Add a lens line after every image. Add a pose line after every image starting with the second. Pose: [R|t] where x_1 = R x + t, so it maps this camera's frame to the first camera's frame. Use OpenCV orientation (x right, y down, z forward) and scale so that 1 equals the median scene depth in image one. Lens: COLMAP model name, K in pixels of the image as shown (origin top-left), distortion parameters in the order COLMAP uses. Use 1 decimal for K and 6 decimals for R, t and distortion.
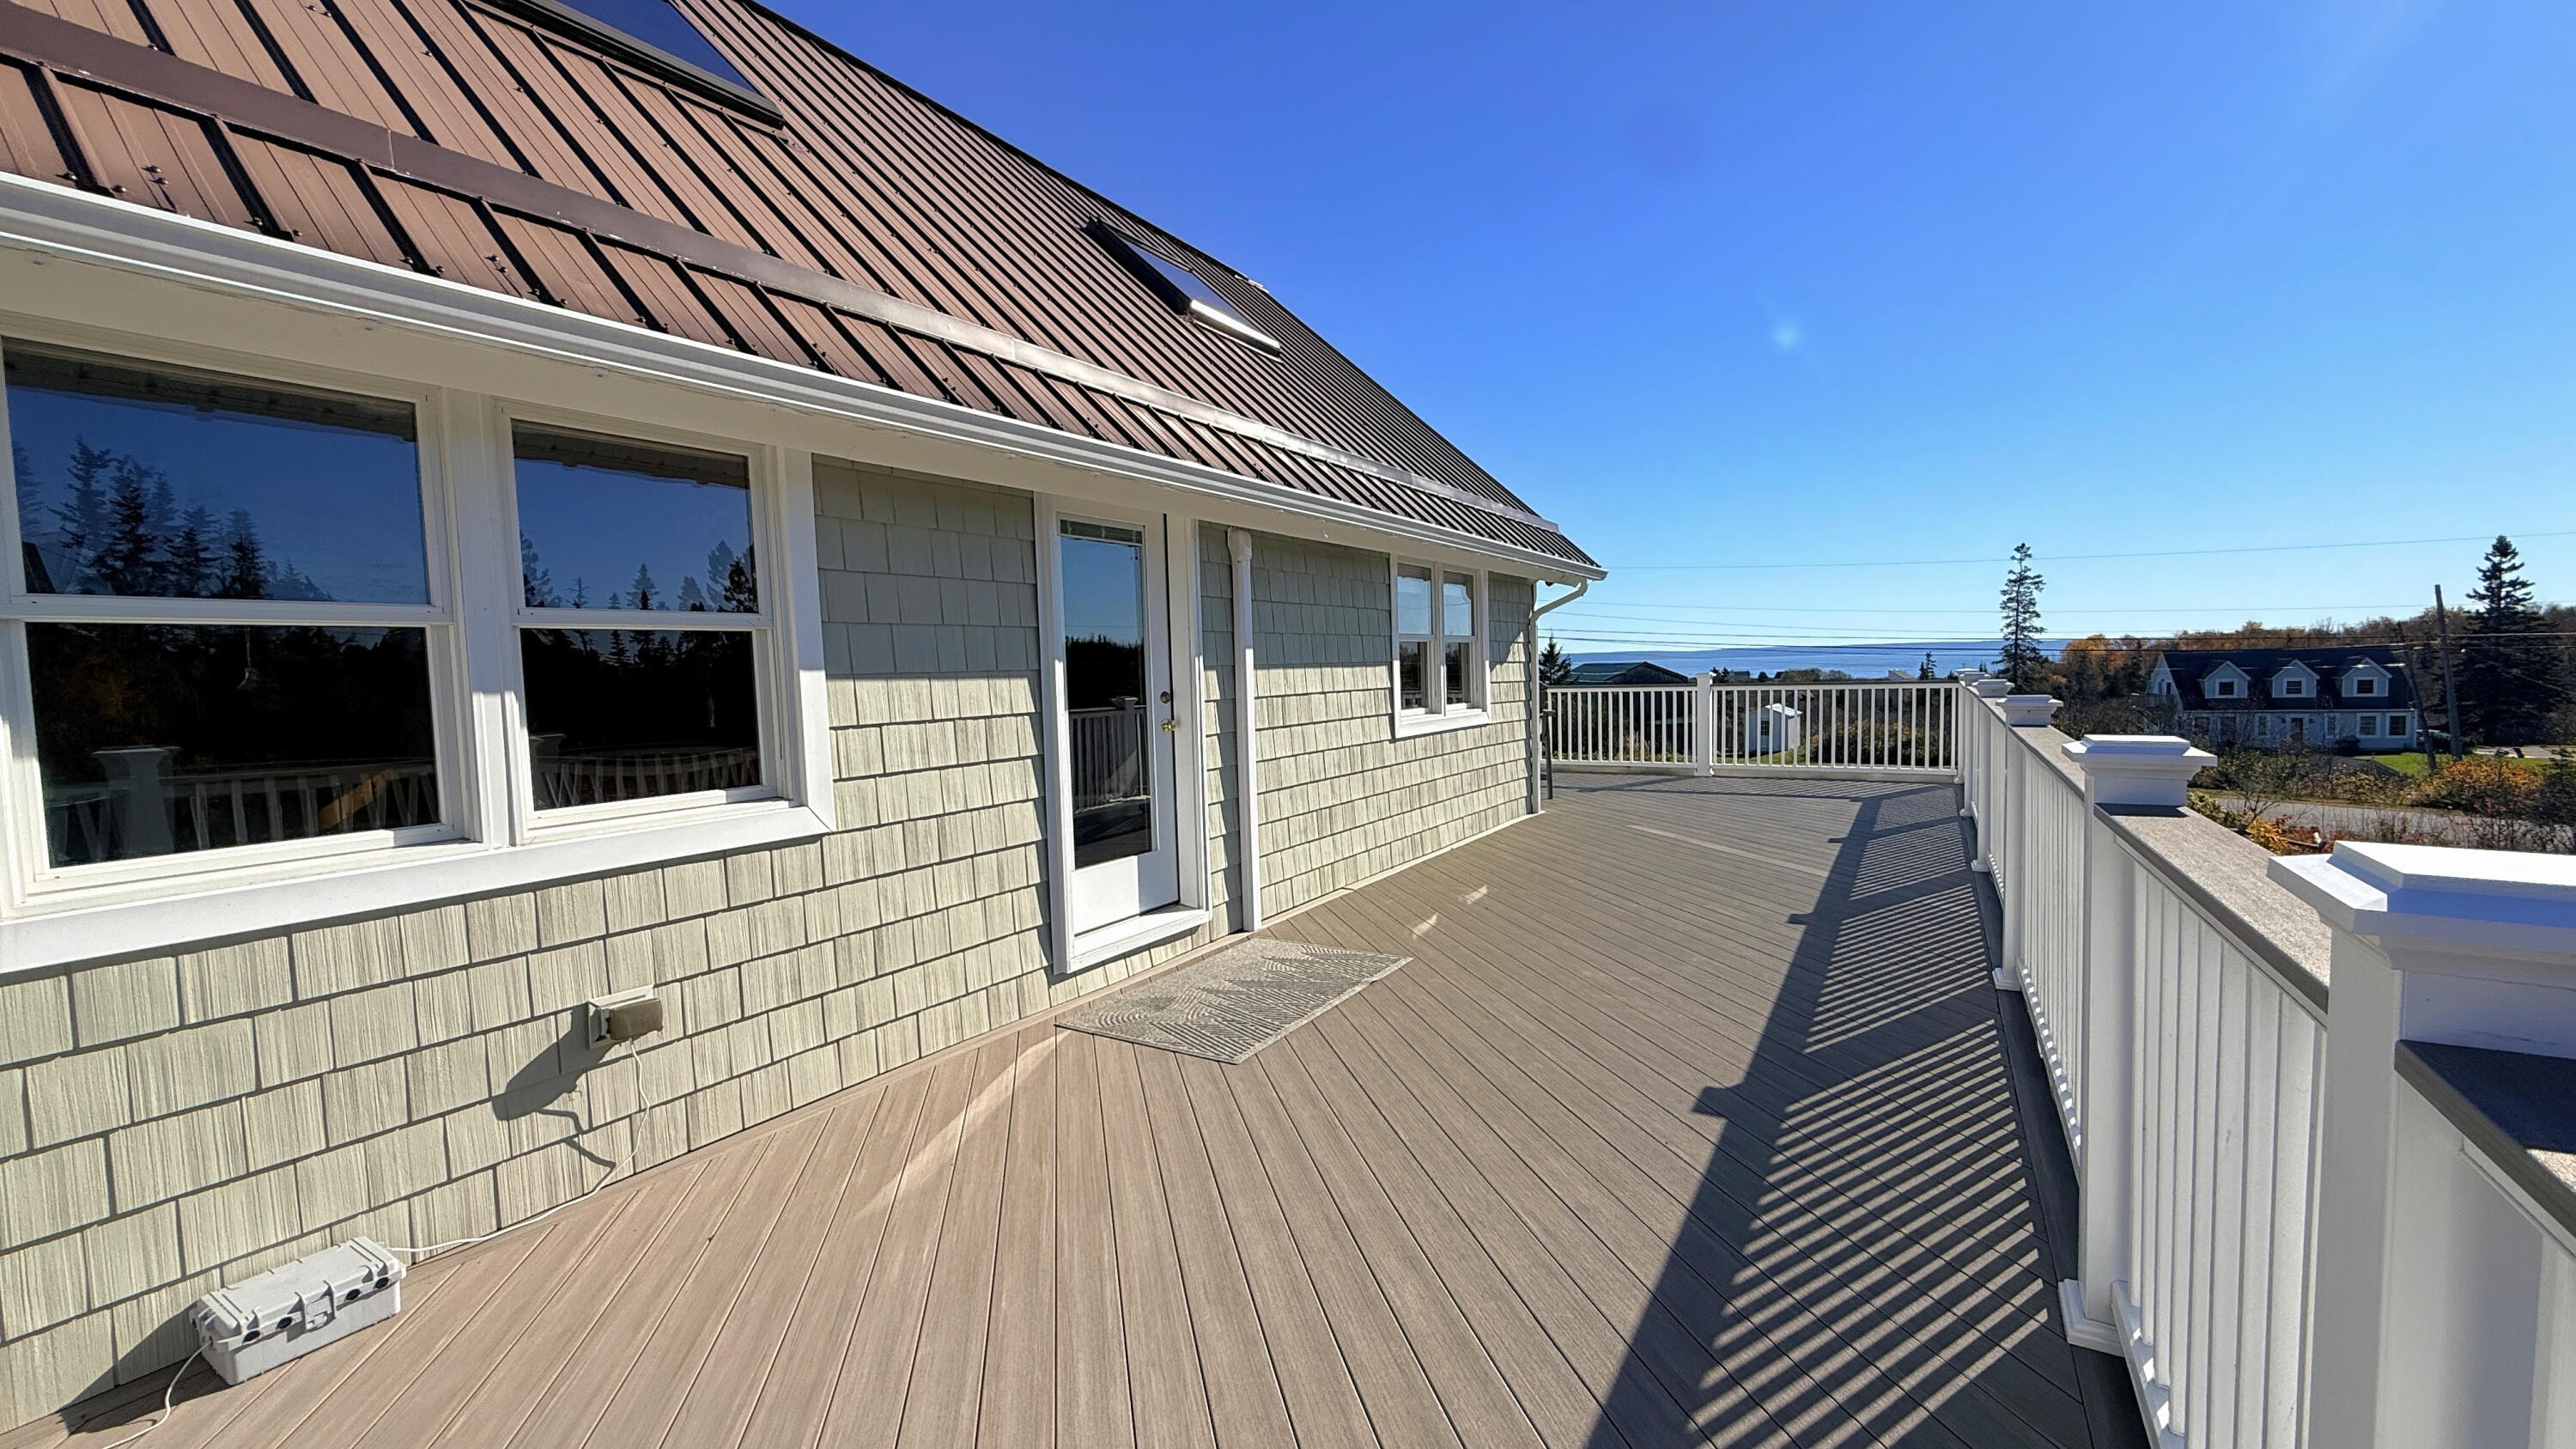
lens RADIAL K [[1030.3, 0, 1278.9], [0, 1030.3, 727.5], [0, 0, 1]] dist [-0.001200, -0.000051]
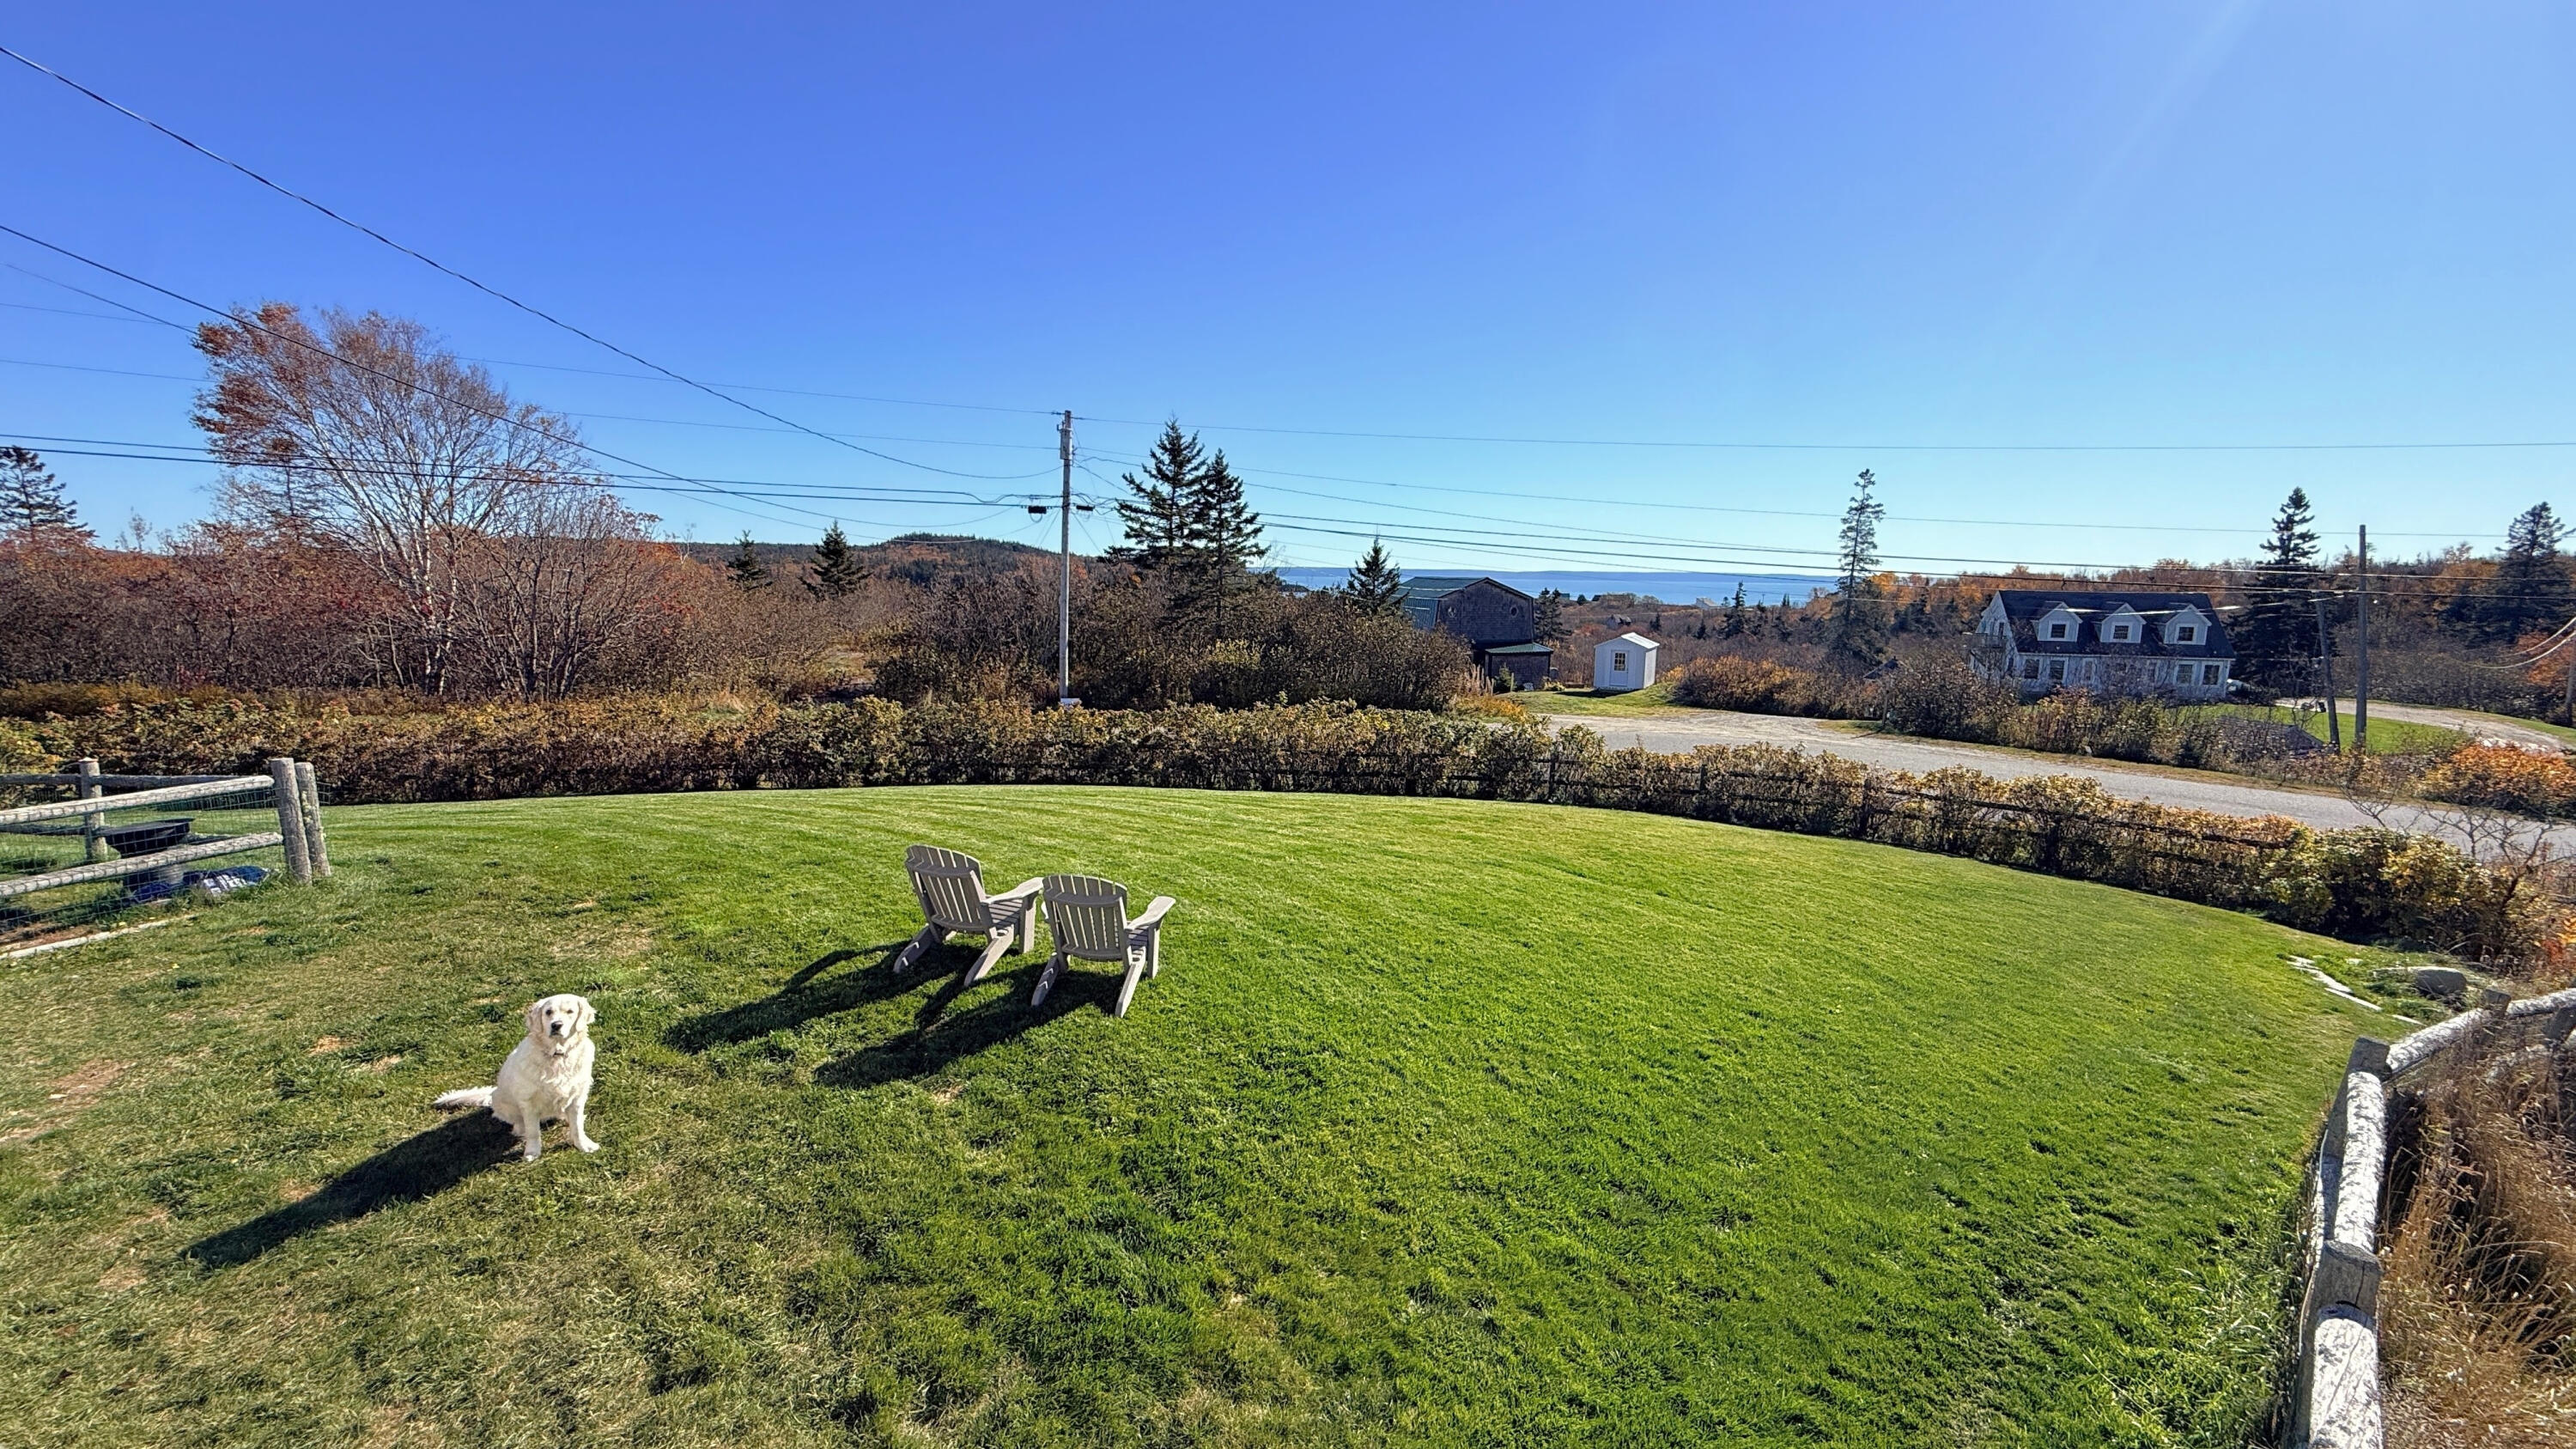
lens RADIAL K [[1030.3, 0, 1278.9], [0, 1030.3, 727.5], [0, 0, 1]] dist [-0.001200, -0.000051]
pose [[0.986926, 0.018285, 0.160136, 0.041805], [-0.032529, 0.995696, 0.086783, -0.006808], [-0.157860, -0.090858, 0.983273, 0.140866]]
